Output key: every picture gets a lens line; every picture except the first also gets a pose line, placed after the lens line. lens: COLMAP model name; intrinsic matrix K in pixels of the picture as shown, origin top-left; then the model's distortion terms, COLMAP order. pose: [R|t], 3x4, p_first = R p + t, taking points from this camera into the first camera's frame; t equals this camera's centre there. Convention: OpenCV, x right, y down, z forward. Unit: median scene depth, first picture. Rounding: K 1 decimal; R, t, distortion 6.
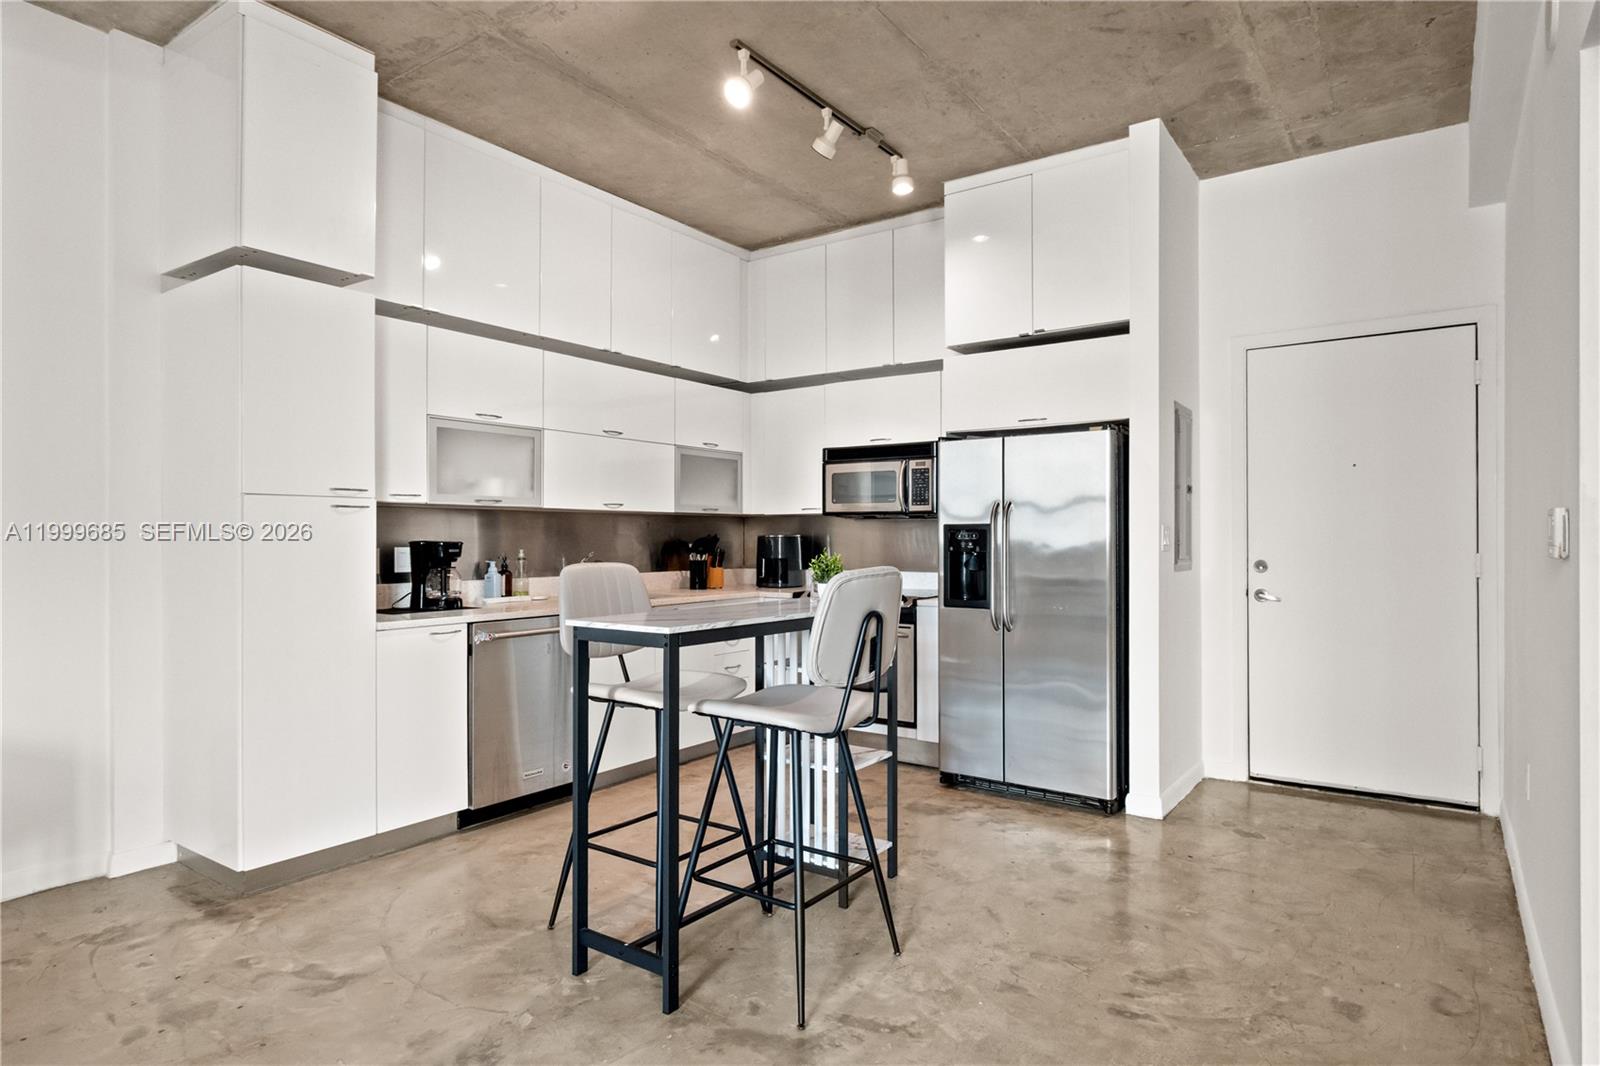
lens RADIAL K [[902.8, 0, 803.5], [0, 902.8, 533.9], [0, 0, 1]] dist [0.005013, -0.000443]
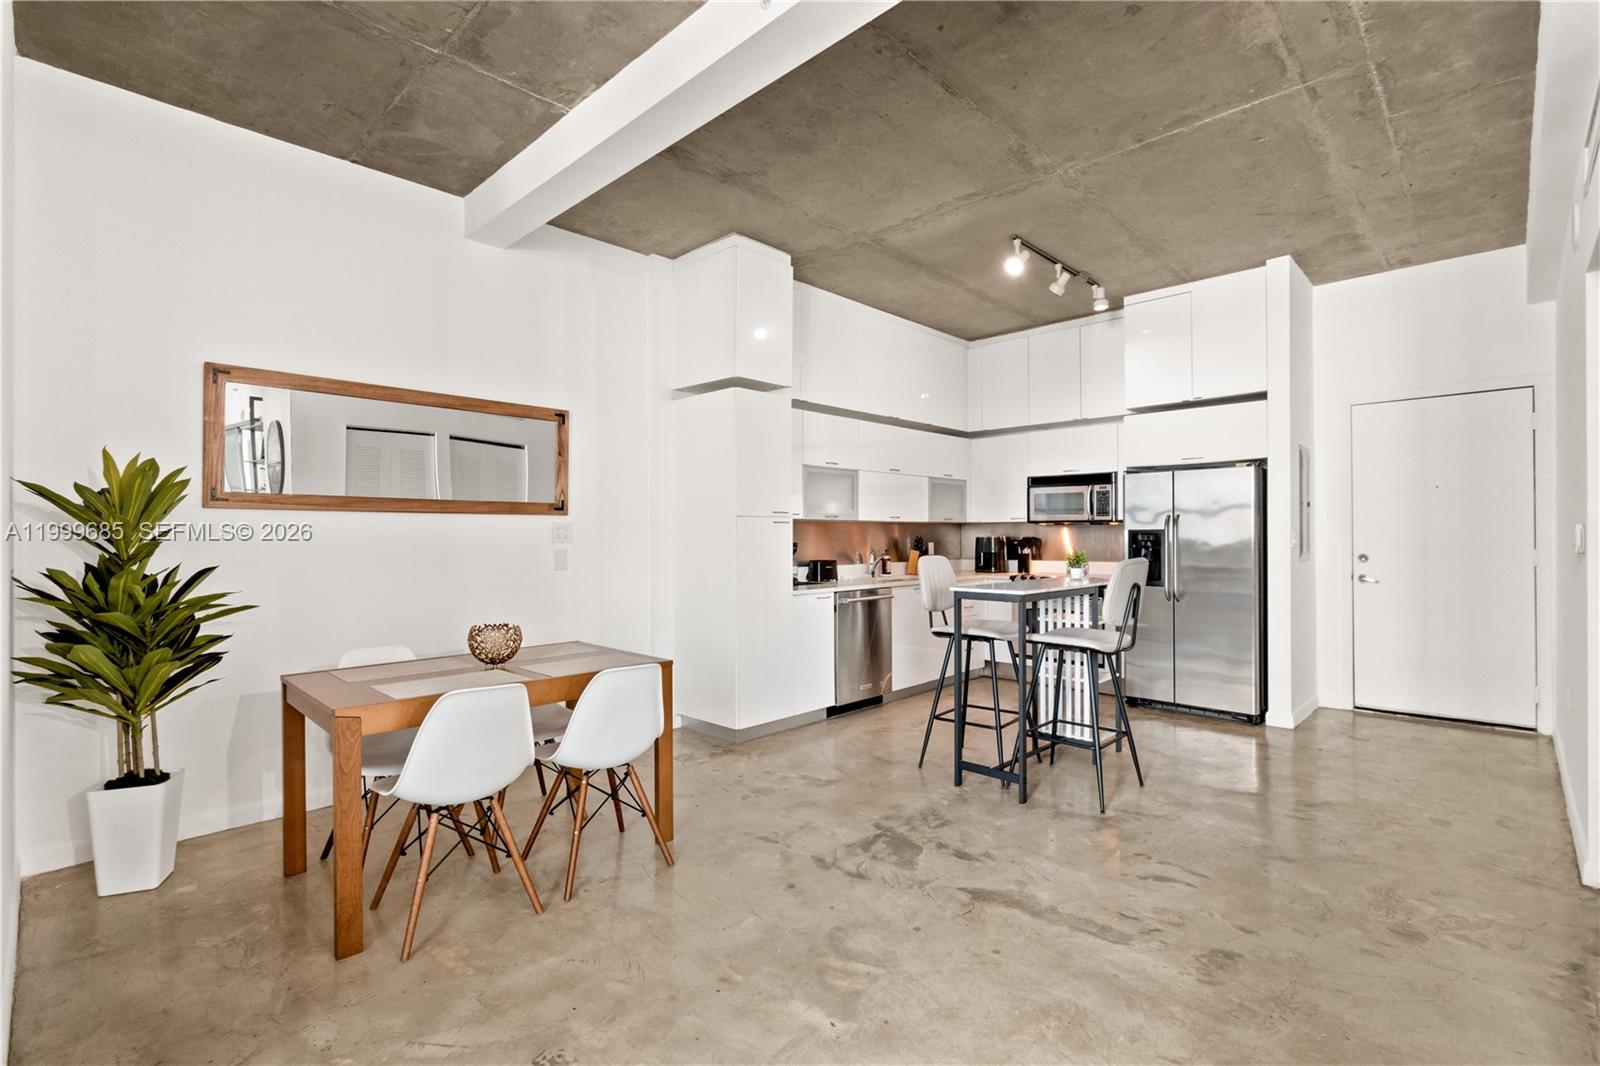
lens RADIAL K [[734.2, 0, 803.1], [0, 734.2, 532.9], [0, 0, 1]] dist [-0.004333, 0.001210]
pose [[0.987962, -0.003984, -0.154647, -0.199892], [0.004150, 0.999991, 0.000750, -0.008914], [0.154643, -0.001383, 0.987969, -0.294778]]
